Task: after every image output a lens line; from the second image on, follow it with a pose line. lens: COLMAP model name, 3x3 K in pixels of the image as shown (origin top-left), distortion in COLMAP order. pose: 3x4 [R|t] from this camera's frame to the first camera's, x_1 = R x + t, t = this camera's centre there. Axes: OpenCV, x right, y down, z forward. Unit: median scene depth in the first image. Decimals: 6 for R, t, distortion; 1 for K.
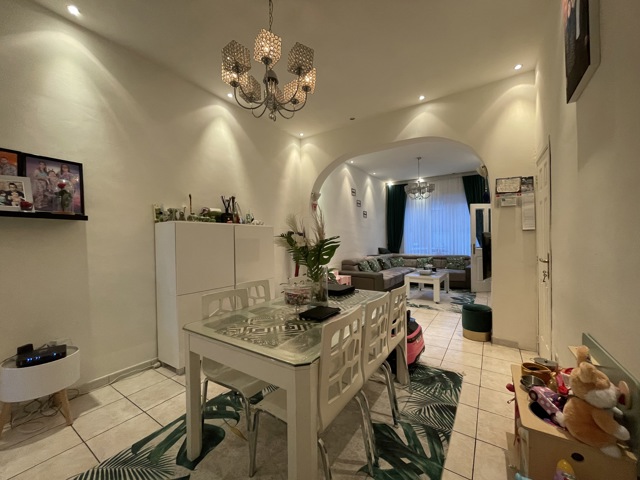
lens RADIAL K [[257.9, 0, 320.1], [0, 257.9, 240.9], [0, 0, 1]] dist [0.001445, -0.001270]
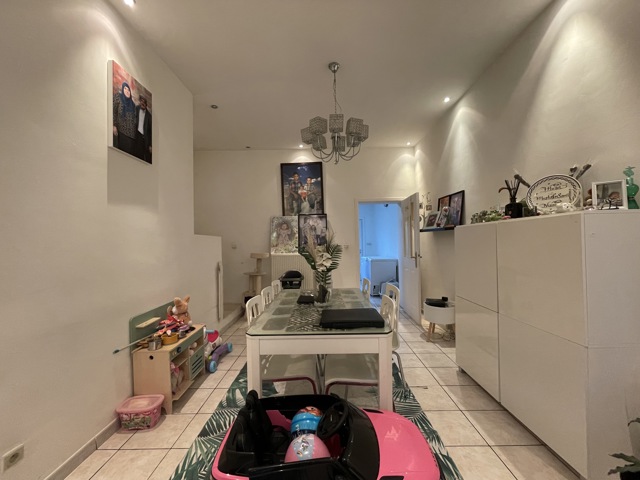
lens RADIAL K [[257.9, 0, 320.1], [0, 257.9, 239.6], [0, 0, 1]] dist [0.001445, -0.001270]
pose [[-0.837850, 0.027323, -0.545216, 0.655013], [0.032828, 0.999461, -0.000360, -0.051570], [0.544912, -0.018200, -0.838296, 2.057793]]
